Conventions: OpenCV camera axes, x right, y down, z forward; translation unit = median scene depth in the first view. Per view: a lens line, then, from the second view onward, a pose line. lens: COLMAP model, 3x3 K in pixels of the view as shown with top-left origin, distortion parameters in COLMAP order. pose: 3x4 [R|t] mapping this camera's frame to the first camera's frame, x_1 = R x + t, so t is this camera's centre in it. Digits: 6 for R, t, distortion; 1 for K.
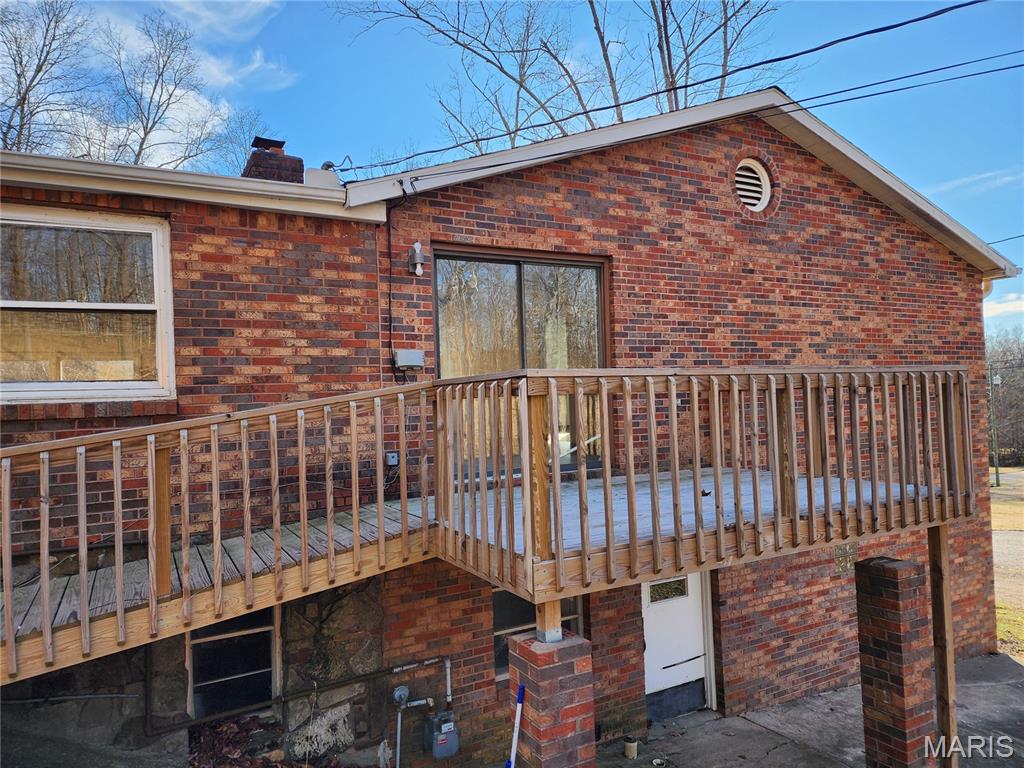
lens RADIAL K [[687.1, 0, 512.0], [0, 687.1, 385.1], [0, 0, 1]] dist [0.020089, -0.010758]
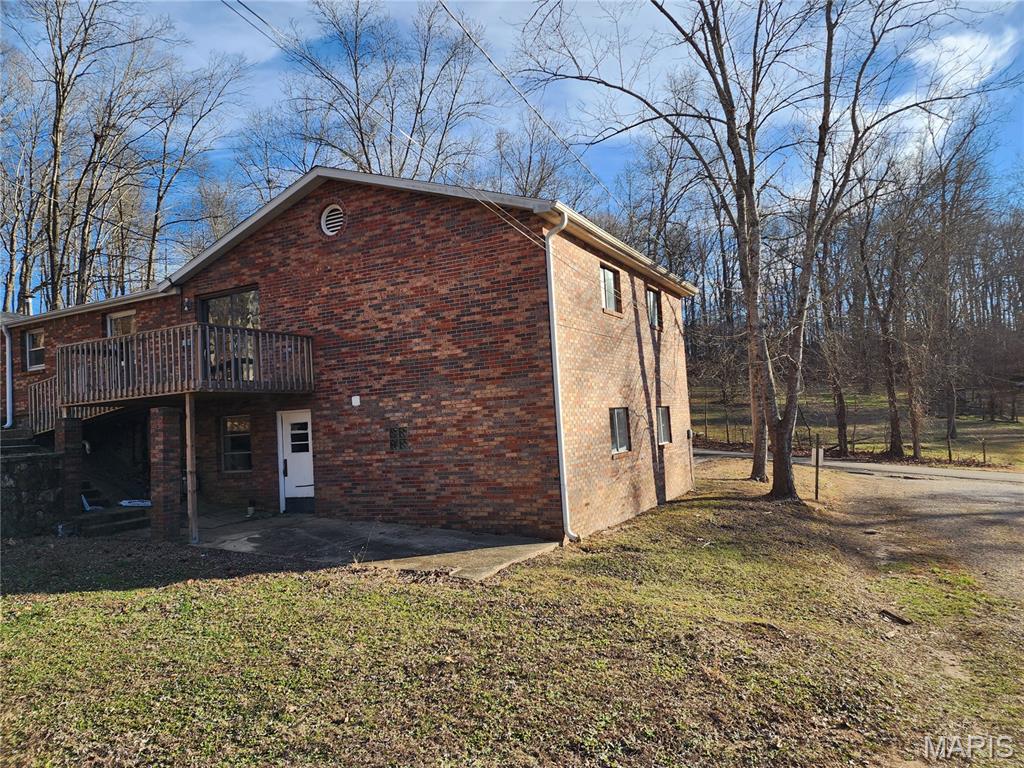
lens RADIAL K [[687.1, 0, 515.5], [0, 687.1, 382.1], [0, 0, 1]] dist [0.020089, -0.010758]
pose [[0.580891, -0.046959, -0.812625, 1.975718], [0.065111, 0.997816, -0.011118, 0.161949], [0.811373, -0.046452, 0.582680, 0.347146]]
